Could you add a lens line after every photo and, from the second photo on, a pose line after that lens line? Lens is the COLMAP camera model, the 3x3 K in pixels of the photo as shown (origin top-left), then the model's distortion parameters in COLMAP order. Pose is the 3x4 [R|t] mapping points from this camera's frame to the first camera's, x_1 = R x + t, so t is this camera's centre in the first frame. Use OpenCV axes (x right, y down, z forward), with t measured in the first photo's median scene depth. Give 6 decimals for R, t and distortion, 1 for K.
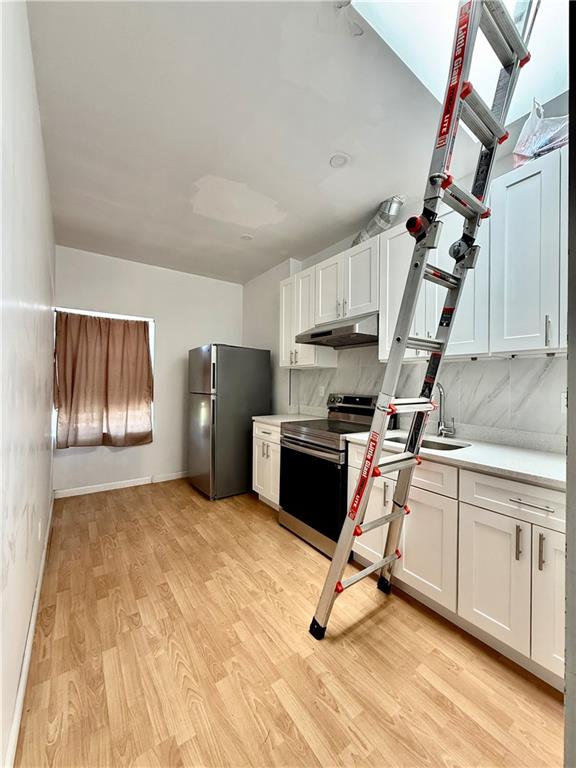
lens RADIAL K [[305.1, 0, 289.3], [0, 305.1, 381.8], [0, 0, 1]] dist [-0.000822, -0.000149]
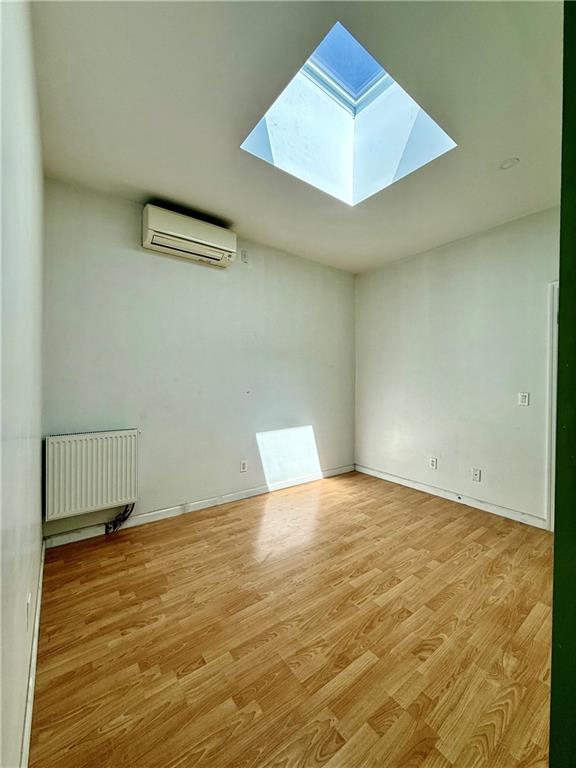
lens RADIAL K [[305.1, 0, 287.9], [0, 305.1, 384.2], [0, 0, 1]] dist [-0.000822, -0.000149]
pose [[0.019252, -0.009750, -0.999767, 0.479064], [0.000213, 0.999952, -0.009747, 0.001882], [0.999815, -0.000025, 0.019253, 0.359953]]
